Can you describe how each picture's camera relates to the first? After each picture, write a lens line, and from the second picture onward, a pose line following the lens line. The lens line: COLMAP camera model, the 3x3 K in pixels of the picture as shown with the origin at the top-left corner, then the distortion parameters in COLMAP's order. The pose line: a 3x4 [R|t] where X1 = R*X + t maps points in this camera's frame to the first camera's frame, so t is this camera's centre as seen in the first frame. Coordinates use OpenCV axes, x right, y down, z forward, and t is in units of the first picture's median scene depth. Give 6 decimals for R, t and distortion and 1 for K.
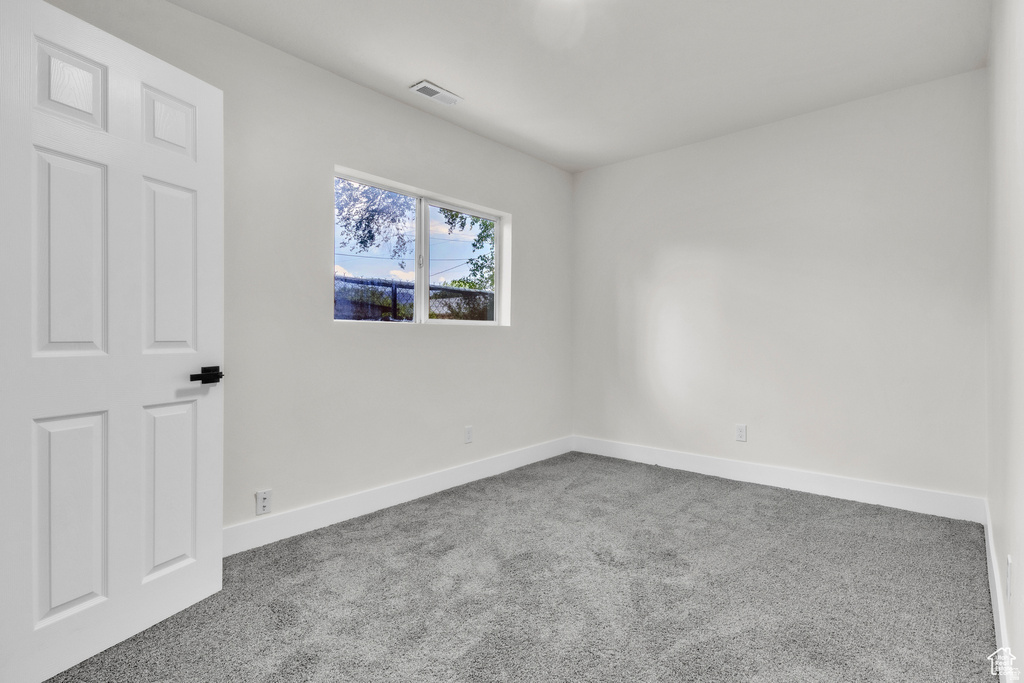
lens RADIAL K [[504.4, 0, 518.2], [0, 504.4, 352.6], [0, 0, 1]] dist [0.025450, -0.016859]
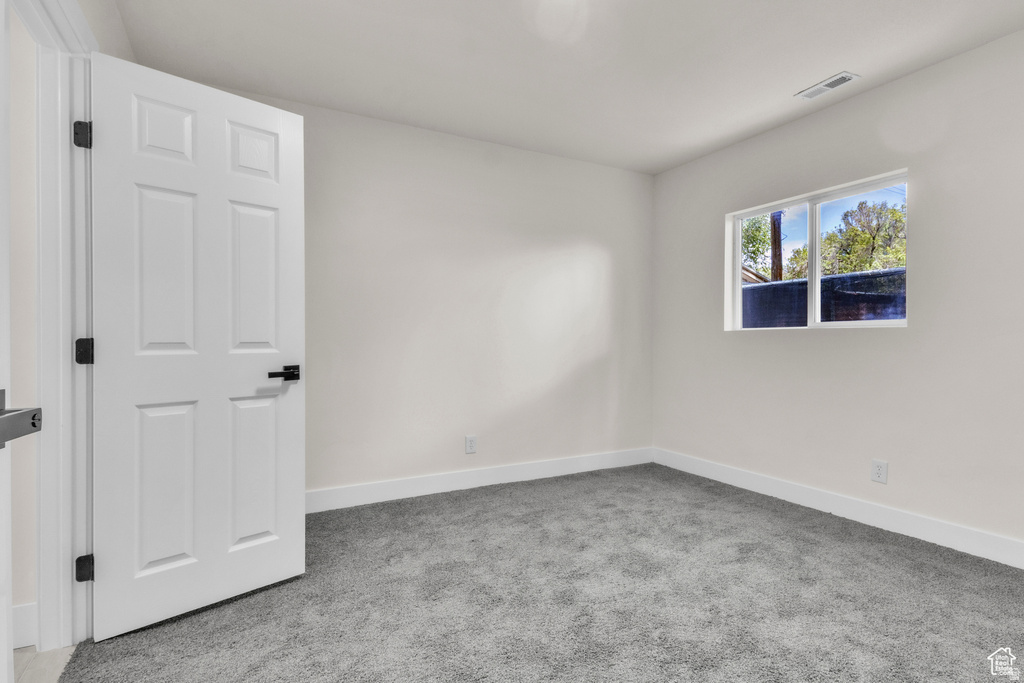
lens RADIAL K [[362.4, 0, 512.0], [0, 362.4, 341.5], [0, 0, 1]] dist [0.000680, 0.000037]
pose [[0.840696, 0.002946, -0.541500, 0.241979], [-0.016041, 0.999682, -0.019466, -0.018125], [0.541270, 0.025051, 0.840476, 0.631614]]
